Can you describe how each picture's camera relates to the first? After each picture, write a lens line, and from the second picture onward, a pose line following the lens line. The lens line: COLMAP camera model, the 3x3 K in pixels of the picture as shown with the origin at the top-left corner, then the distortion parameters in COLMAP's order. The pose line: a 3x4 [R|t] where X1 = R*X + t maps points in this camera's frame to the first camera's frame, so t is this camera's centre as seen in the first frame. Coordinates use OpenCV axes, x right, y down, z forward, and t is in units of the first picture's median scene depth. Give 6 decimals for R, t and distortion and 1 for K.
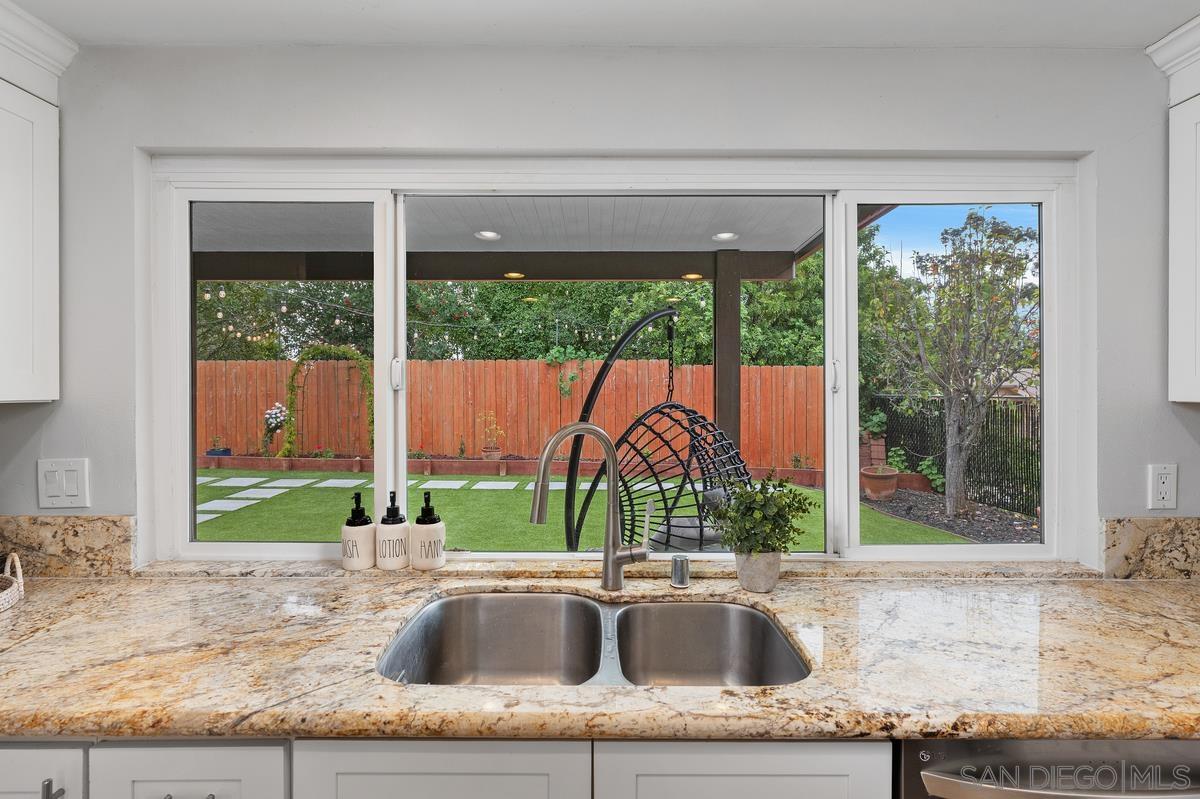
lens RADIAL K [[603.9, 0, 600.0], [0, 603.9, 399.5], [0, 0, 1]] dist [0.003329, 0.000700]
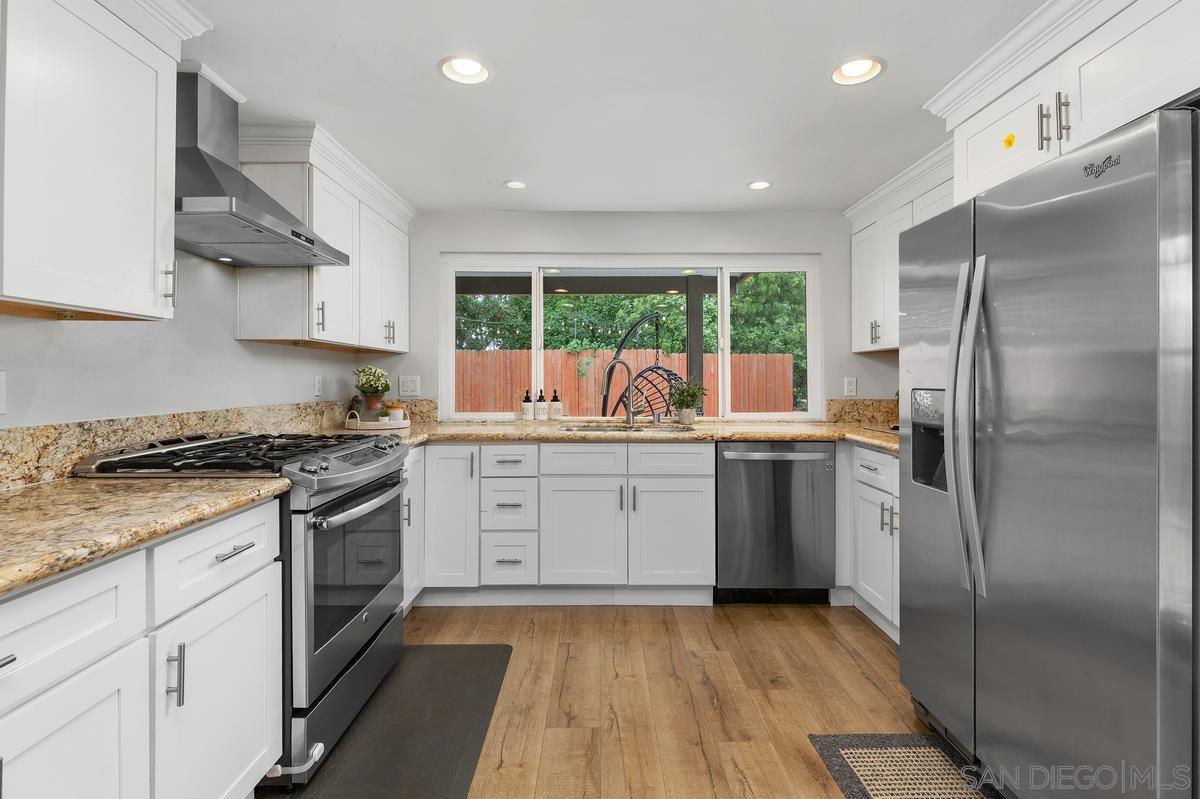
lens RADIAL K [[554.8, 0, 600.0], [0, 554.8, 399.5], [0, 0, 1]] dist [-0.001957, -0.000058]
pose [[0.999994, -0.000960, -0.003191, -0.030150], [0.001004, 0.999904, 0.013819, 0.052258], [0.003177, -0.013822, 0.999899, -0.409762]]
